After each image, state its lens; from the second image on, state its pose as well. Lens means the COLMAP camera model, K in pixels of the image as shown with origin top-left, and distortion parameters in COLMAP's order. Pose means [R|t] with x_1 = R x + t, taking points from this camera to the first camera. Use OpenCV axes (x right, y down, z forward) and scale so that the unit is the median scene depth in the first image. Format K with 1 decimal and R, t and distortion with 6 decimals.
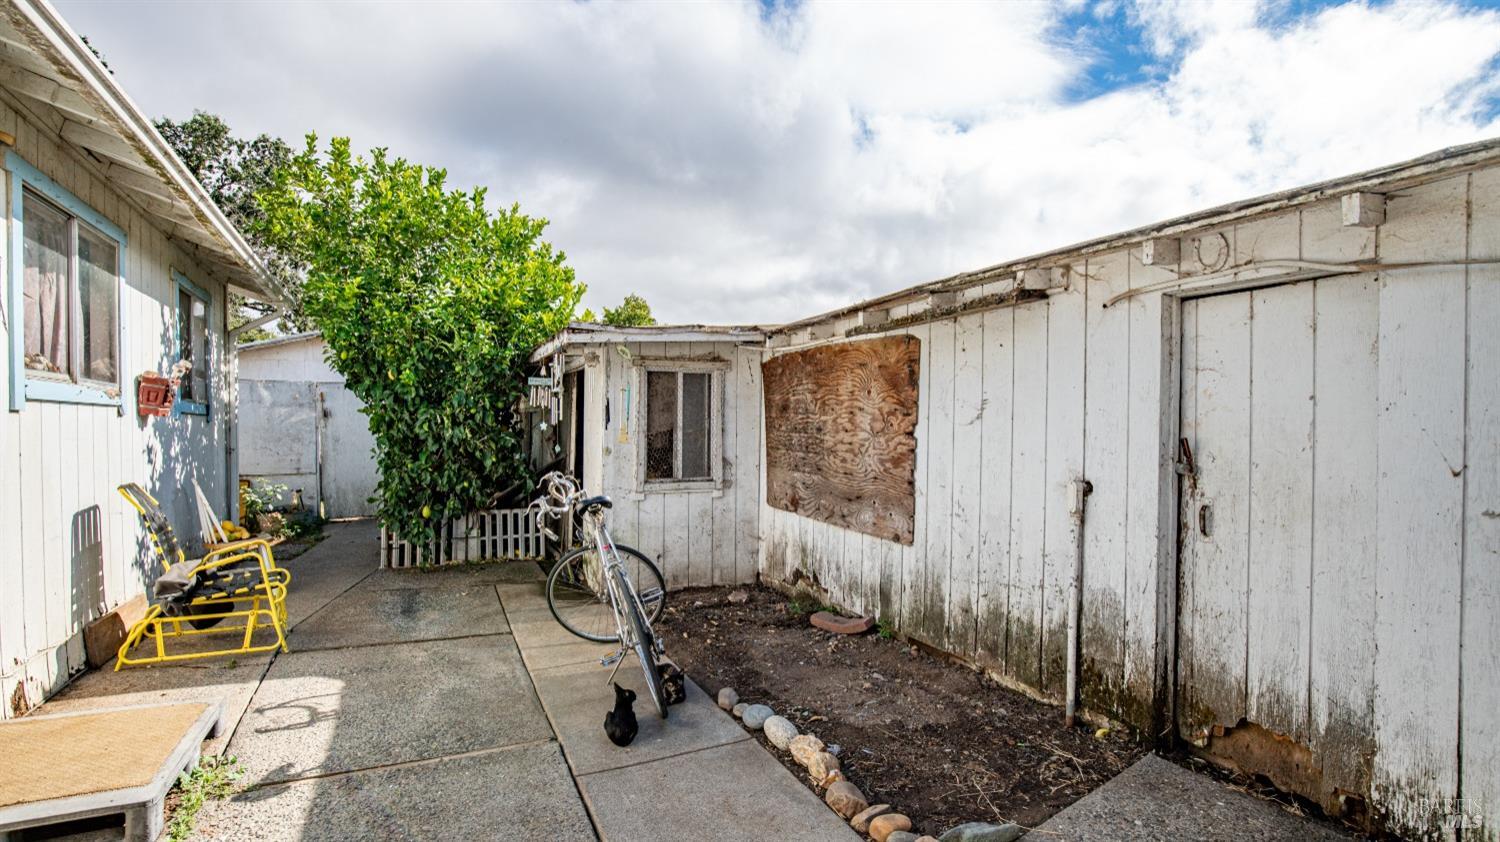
lens RADIAL K [[708.7, 0, 753.4], [0, 708.7, 426.5], [0, 0, 1]] dist [-0.023458, 0.001647]
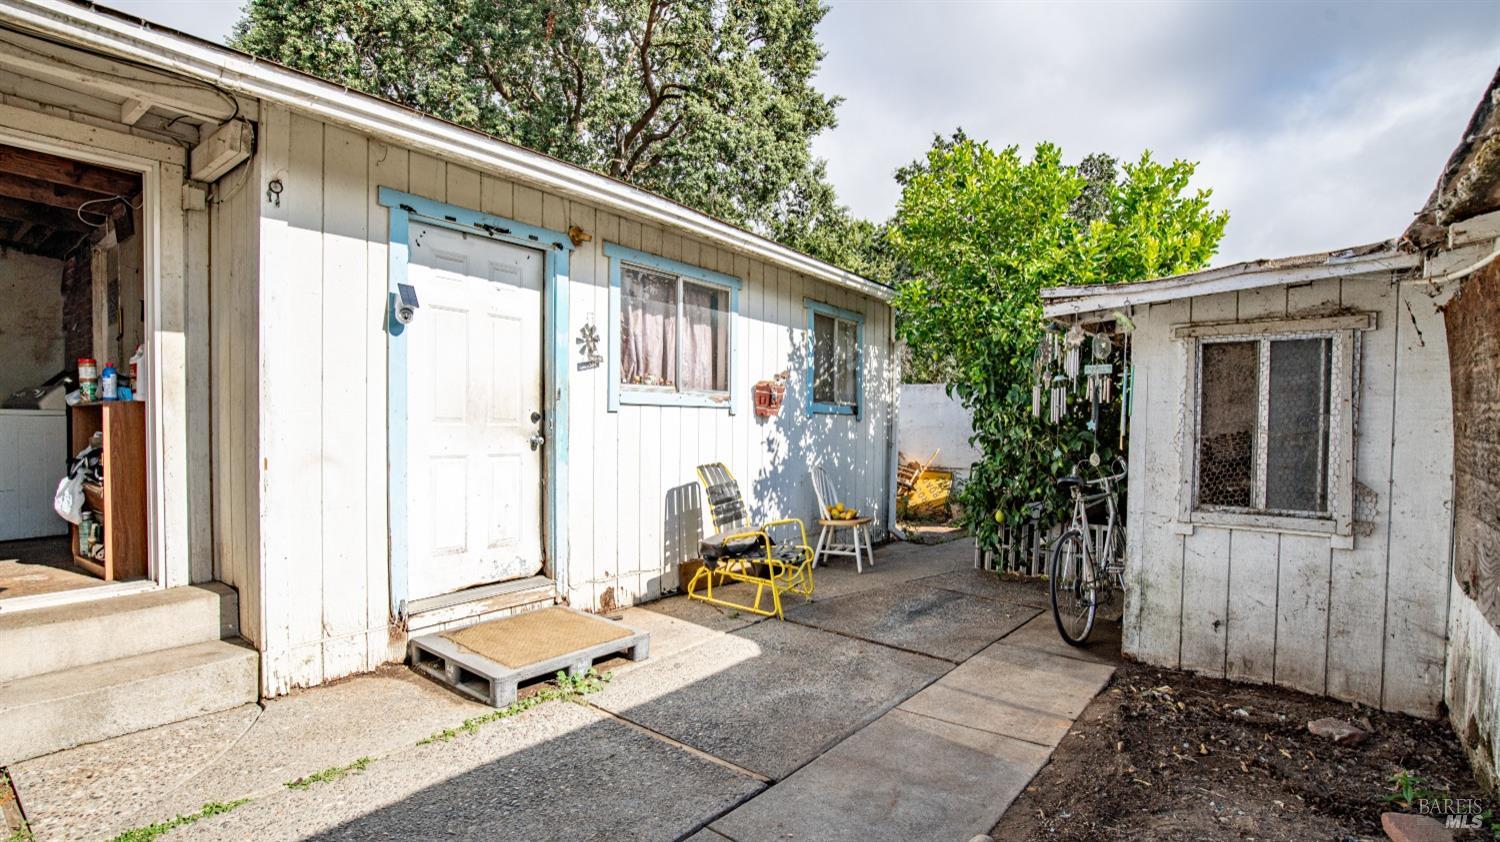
lens RADIAL K [[708.7, 0, 753.4], [0, 708.7, 430.8], [0, 0, 1]] dist [-0.023458, 0.001647]
pose [[0.433959, 0.012299, -0.900849, 0.278601], [-0.007897, 0.999920, 0.009848, 0.001082], [0.900898, 0.002840, 0.434021, 0.344274]]
